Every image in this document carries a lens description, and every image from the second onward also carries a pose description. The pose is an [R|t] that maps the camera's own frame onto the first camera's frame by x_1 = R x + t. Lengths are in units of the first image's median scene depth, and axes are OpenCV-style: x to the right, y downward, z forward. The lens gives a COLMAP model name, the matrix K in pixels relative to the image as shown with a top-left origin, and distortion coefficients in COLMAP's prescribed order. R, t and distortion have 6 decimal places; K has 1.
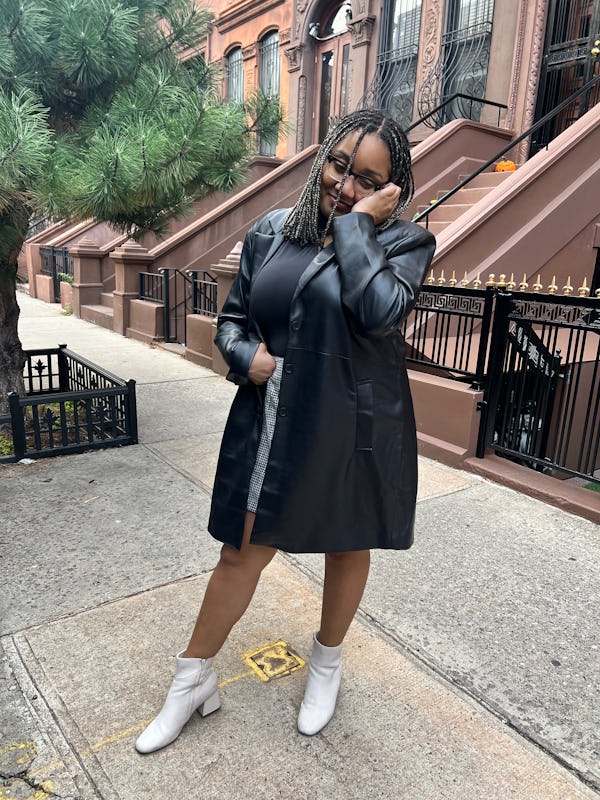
lens RADIAL K [[585.2, 0, 296.9], [0, 585.2, 396.0], [0, 0, 1]] dist [0.034314, -0.041013]
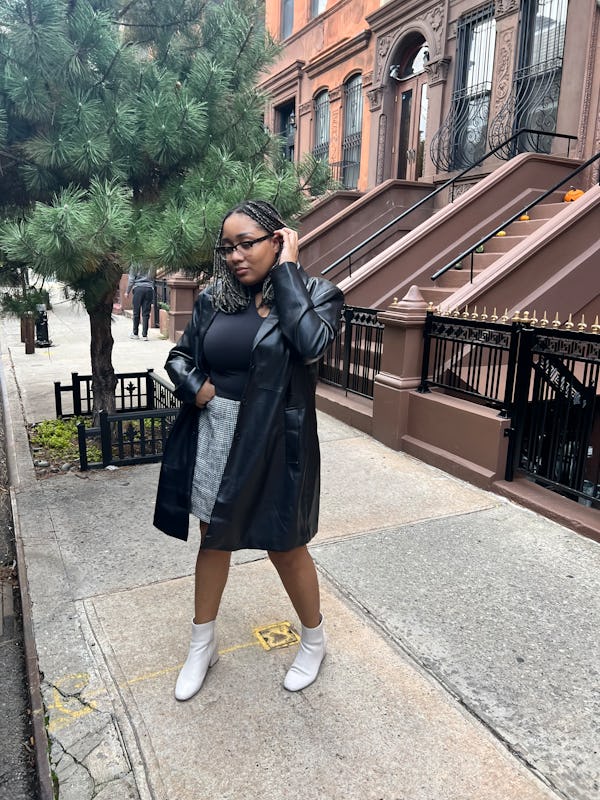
lens RADIAL K [[585.2, 0, 291.6], [0, 585.2, 380.7], [0, 0, 1]] dist [0.034314, -0.041013]
pose [[0.985346, 0.012524, -0.170109, 0.119545], [-0.022279, 0.998207, -0.055558, -0.009585], [0.169109, 0.058534, 0.983858, -0.147386]]
